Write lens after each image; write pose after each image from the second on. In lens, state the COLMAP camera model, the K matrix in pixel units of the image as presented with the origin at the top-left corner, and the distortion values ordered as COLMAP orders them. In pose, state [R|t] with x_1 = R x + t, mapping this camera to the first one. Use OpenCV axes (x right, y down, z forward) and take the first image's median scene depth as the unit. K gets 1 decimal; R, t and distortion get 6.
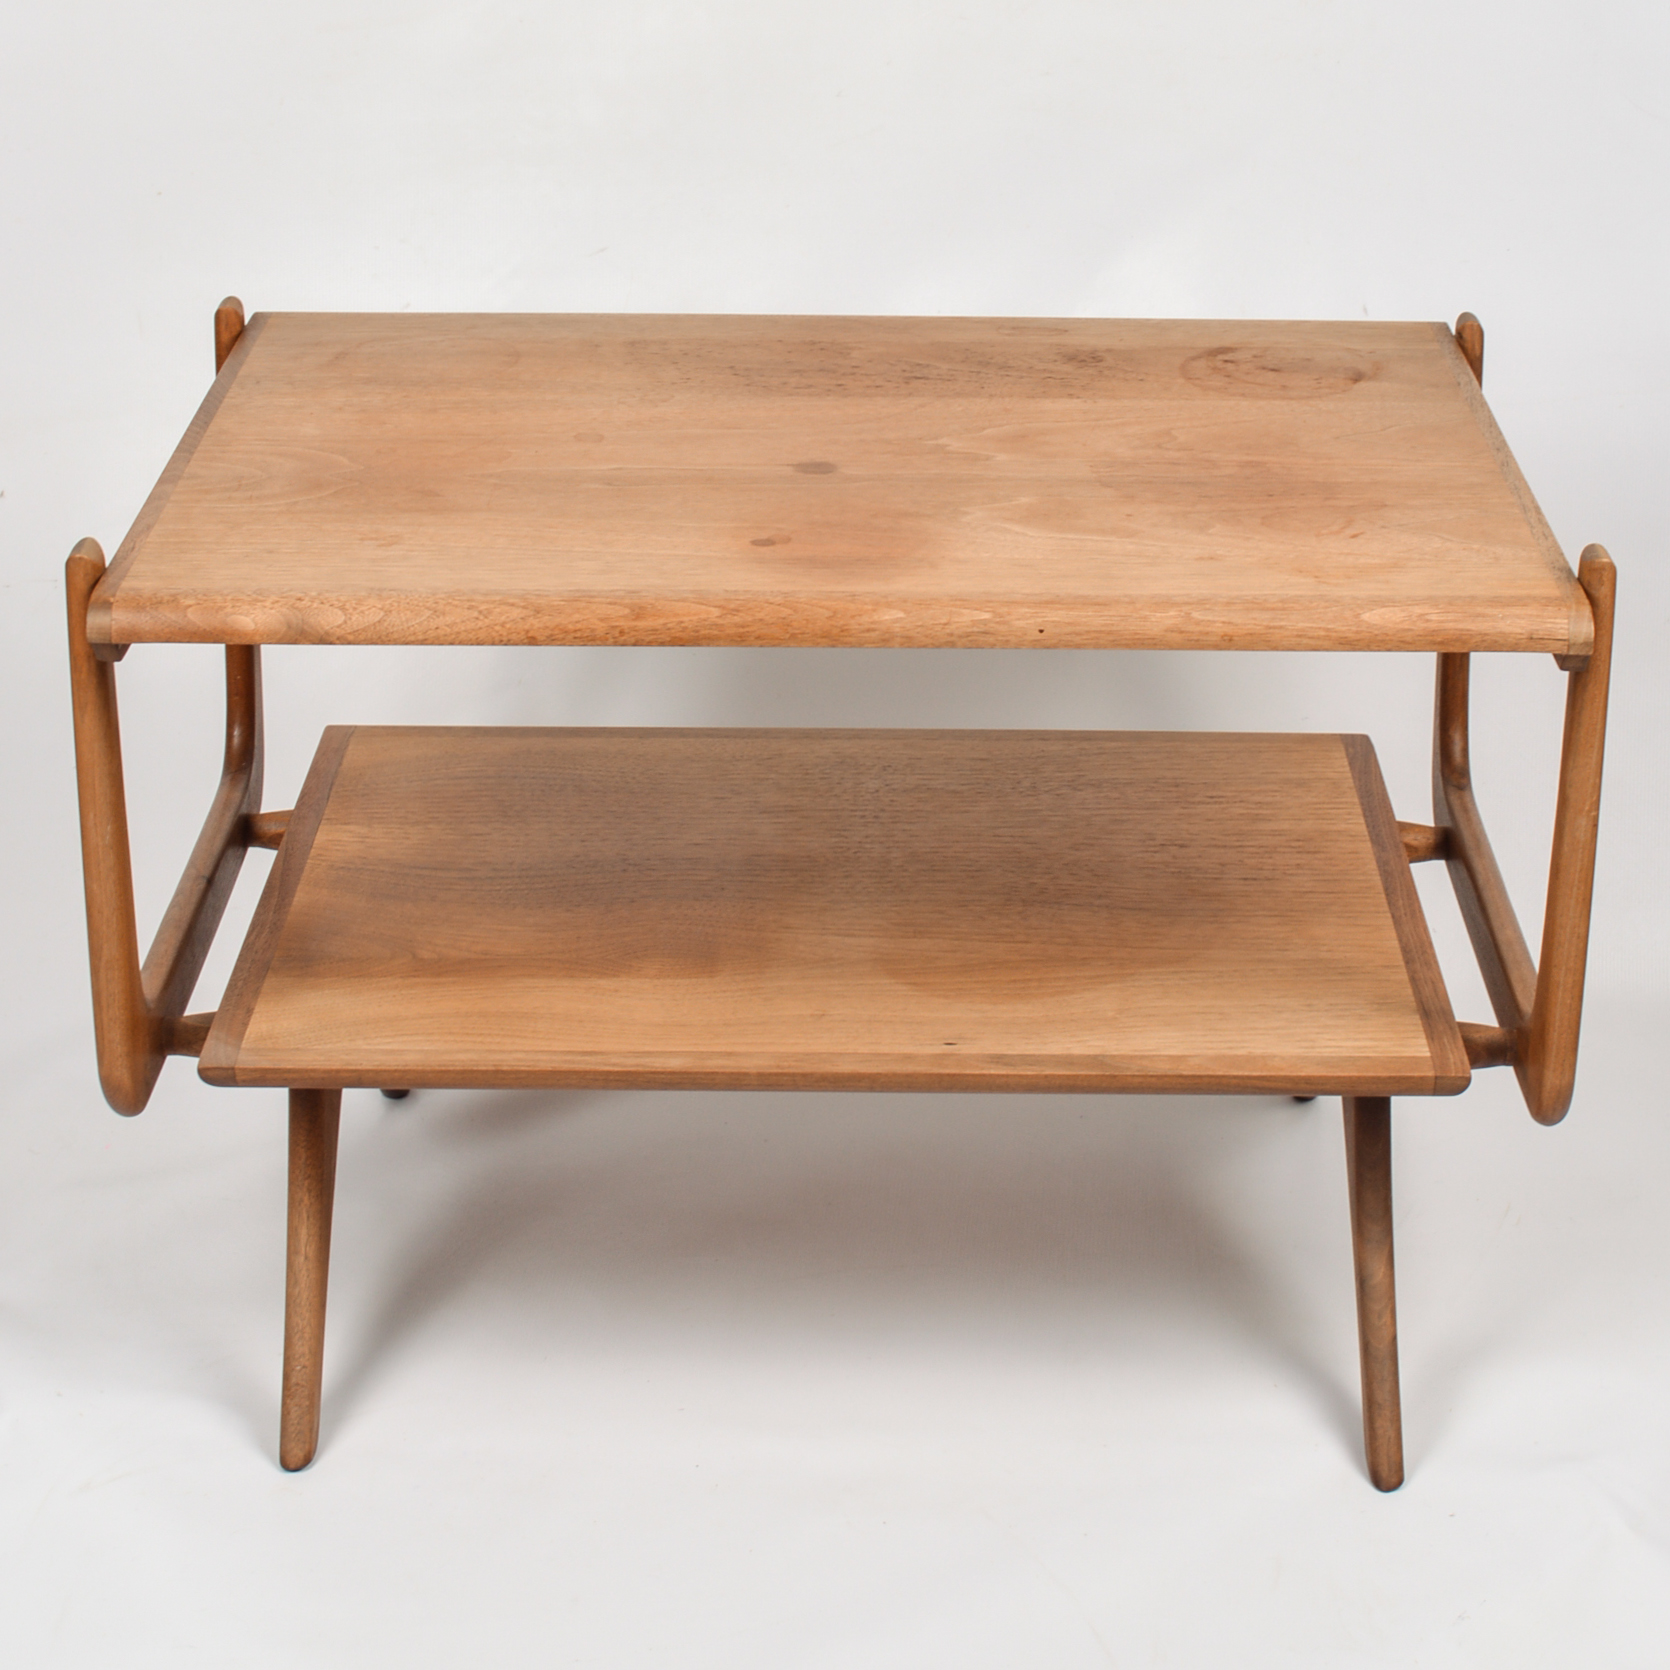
lens RADIAL K [[3651.4, 0, 880.3], [0, 3651.4, 740.4], [0, 0, 1]] dist [-0.026313, 0.000000]
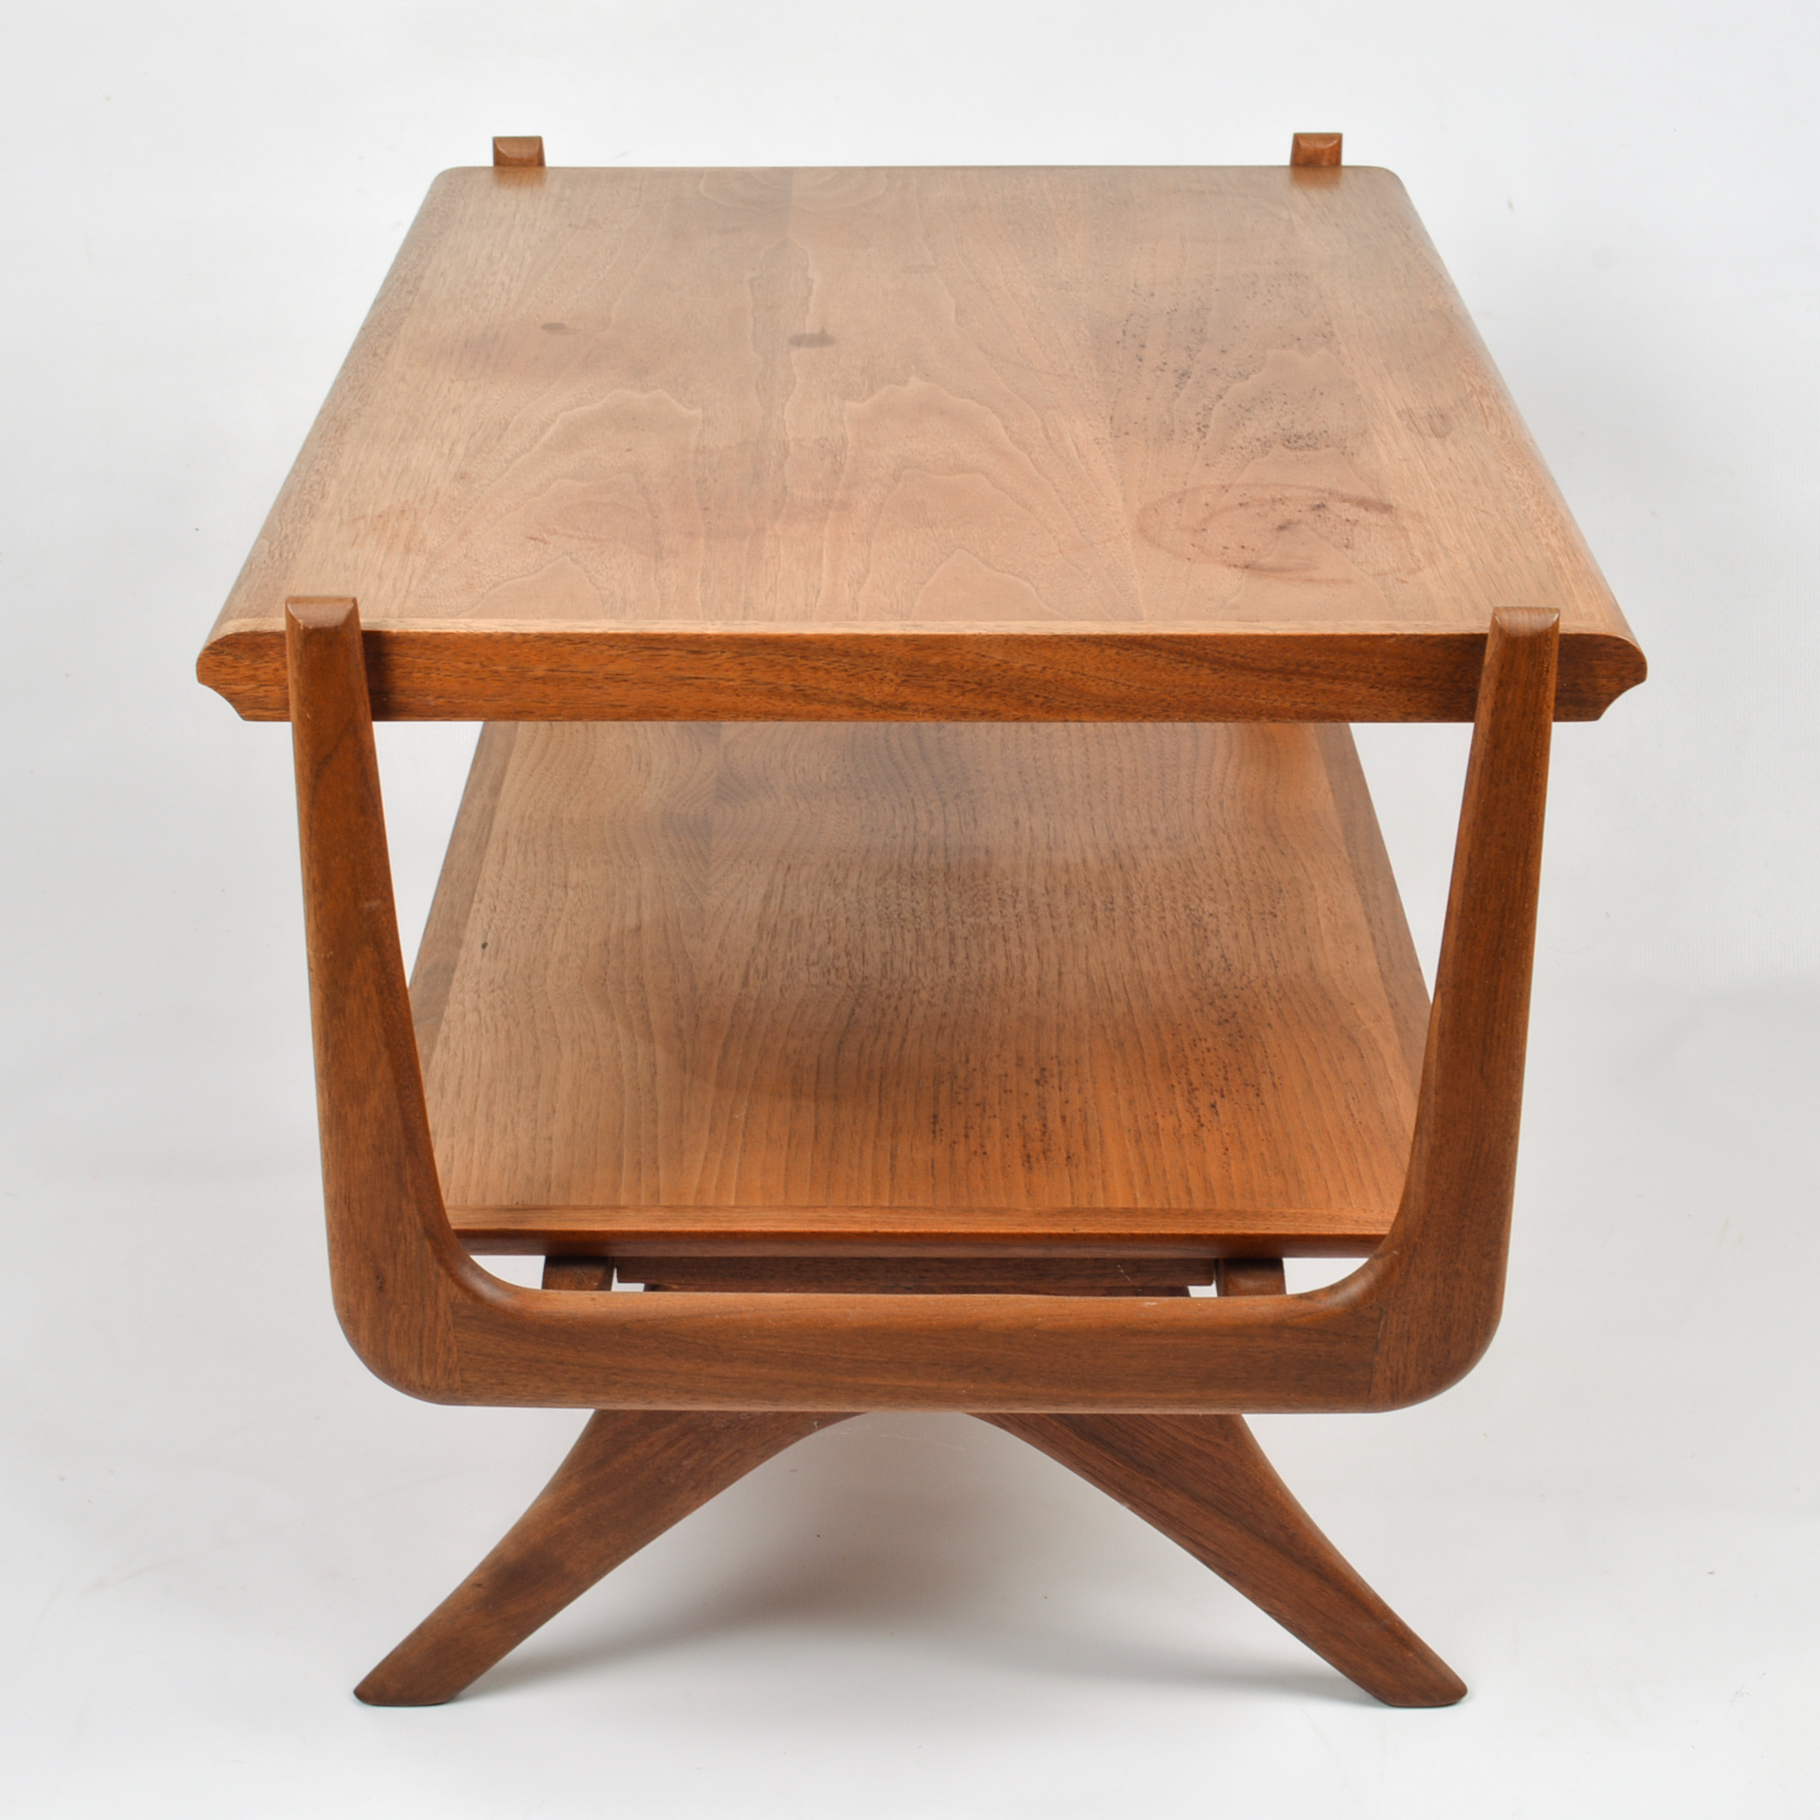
lens RADIAL K [[3758.0, 0, 892.0], [0, 3758.0, 982.2], [0, 0, 1]] dist [-0.011340, 0.000000]
pose [[0.002662, 0.421035, -0.907040, 0.809897], [-0.386583, 0.836958, 0.387369, -0.286264], [0.922251, 0.349615, 0.164993, 0.903670]]
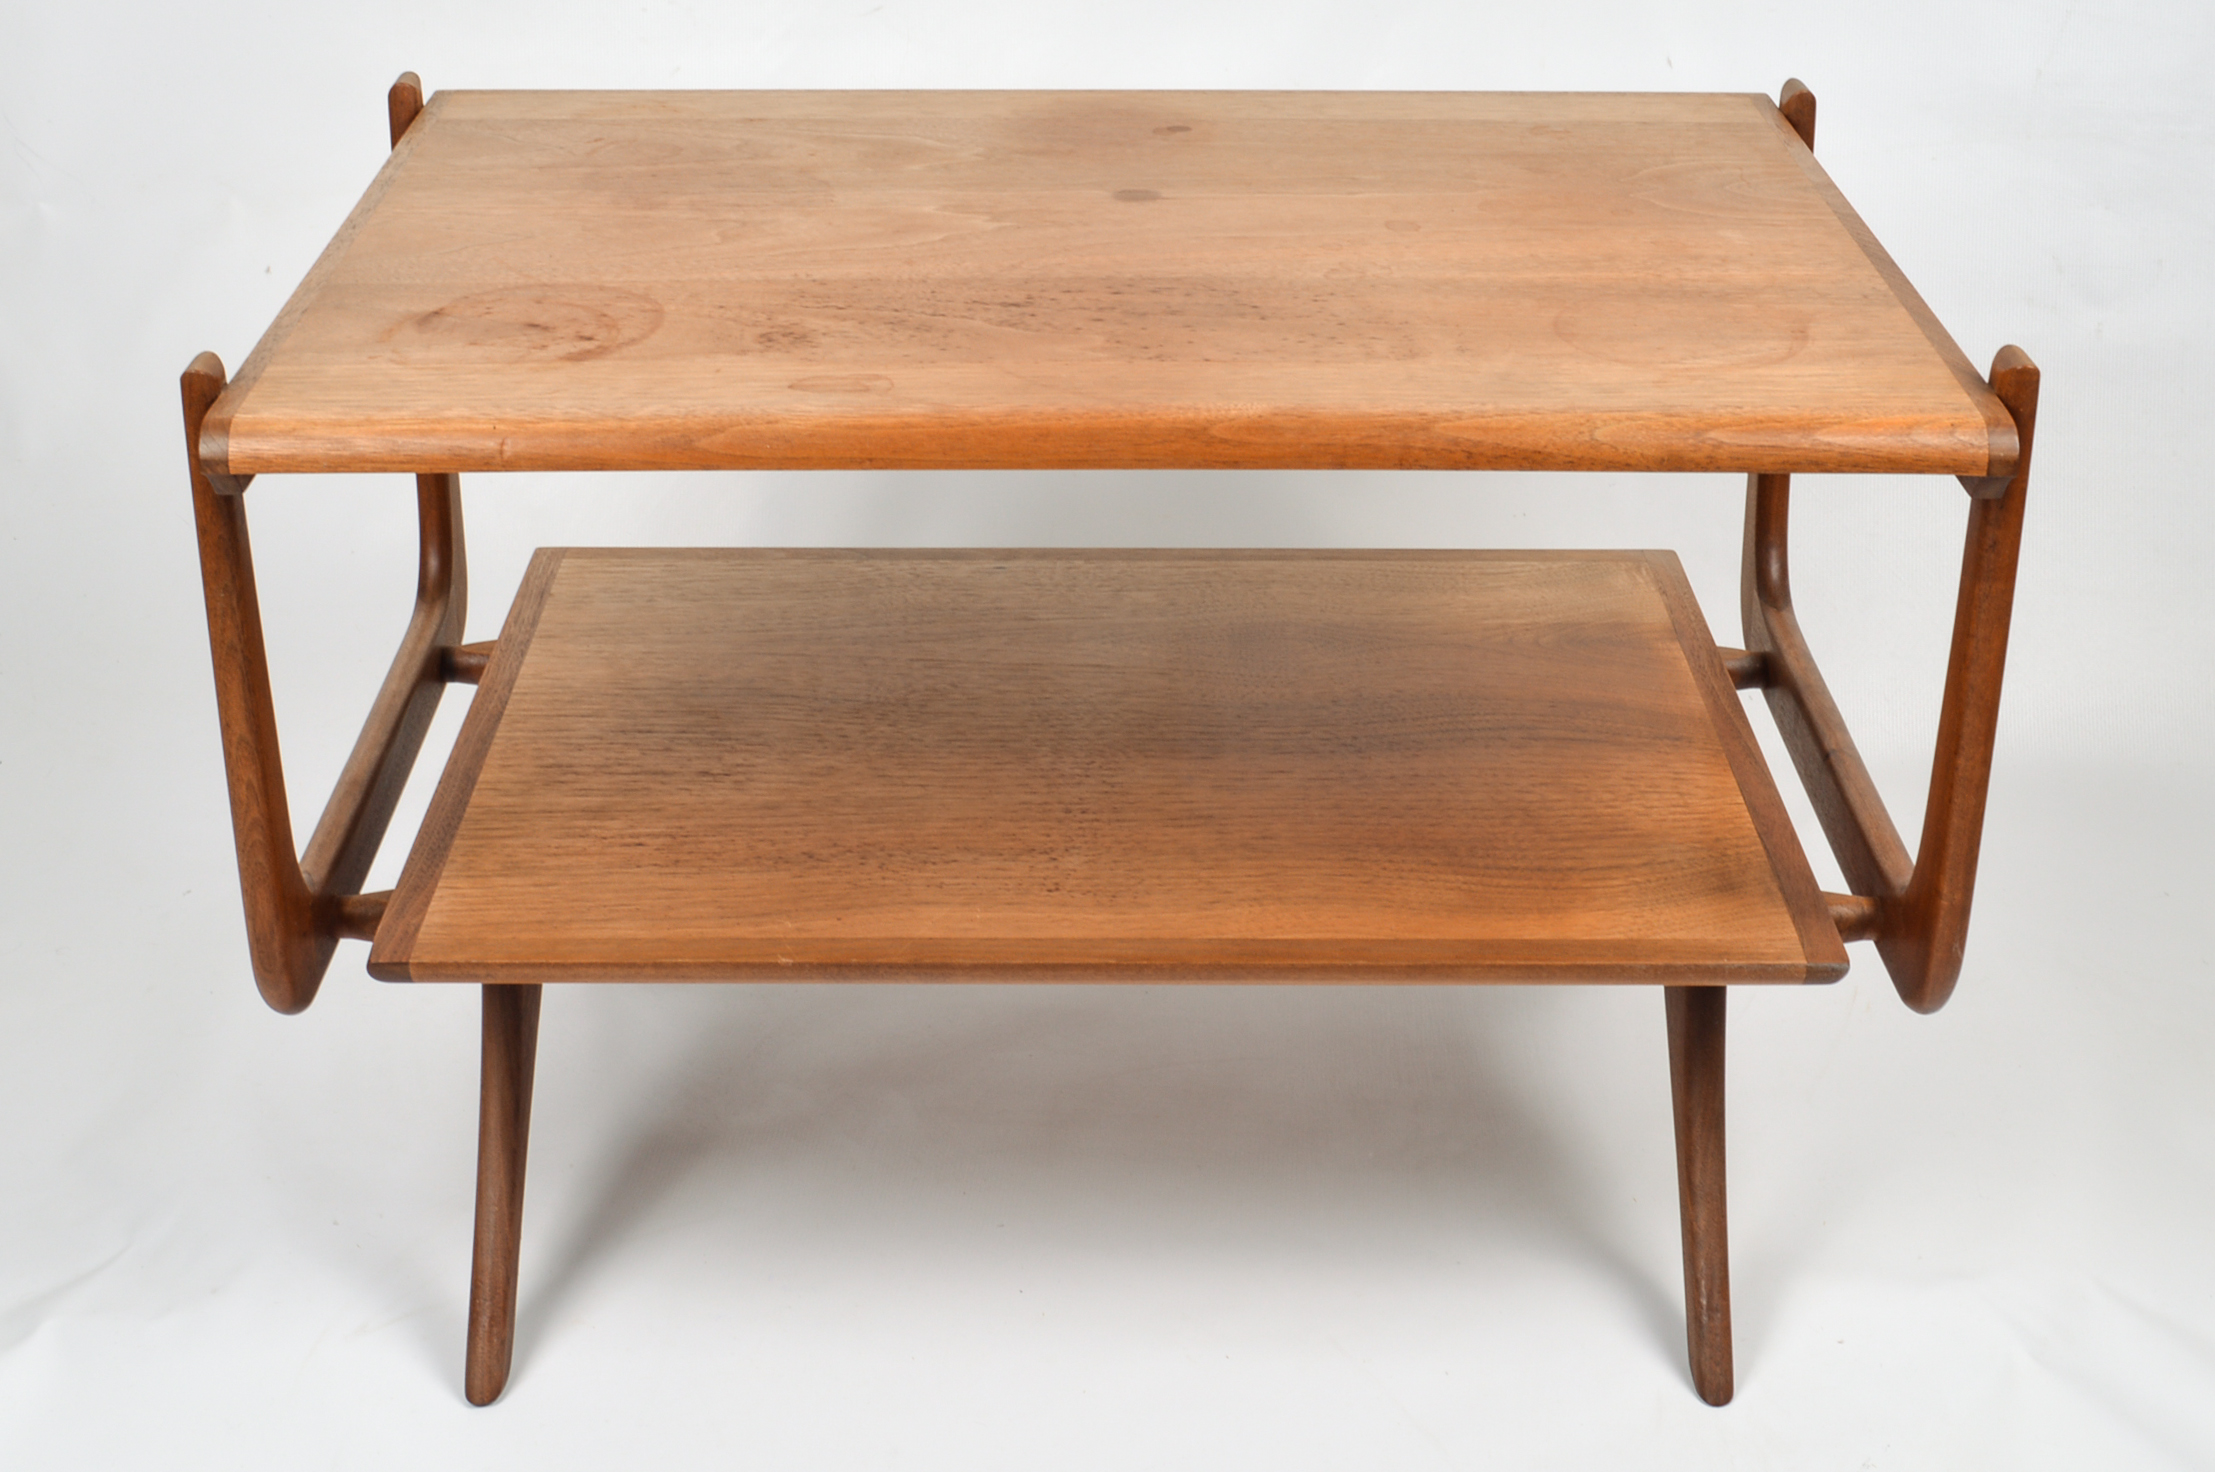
lens RADIAL K [[3085.3, 0, 1101.5], [0, 3085.3, 713.7], [0, 0, 1]] dist [-0.064249, 0.000000]
pose [[-0.999933, -0.004144, -0.010847, -0.001134], [-0.010926, 0.651960, 0.758174, -0.558367], [0.003930, 0.758242, -0.651962, 1.559756]]
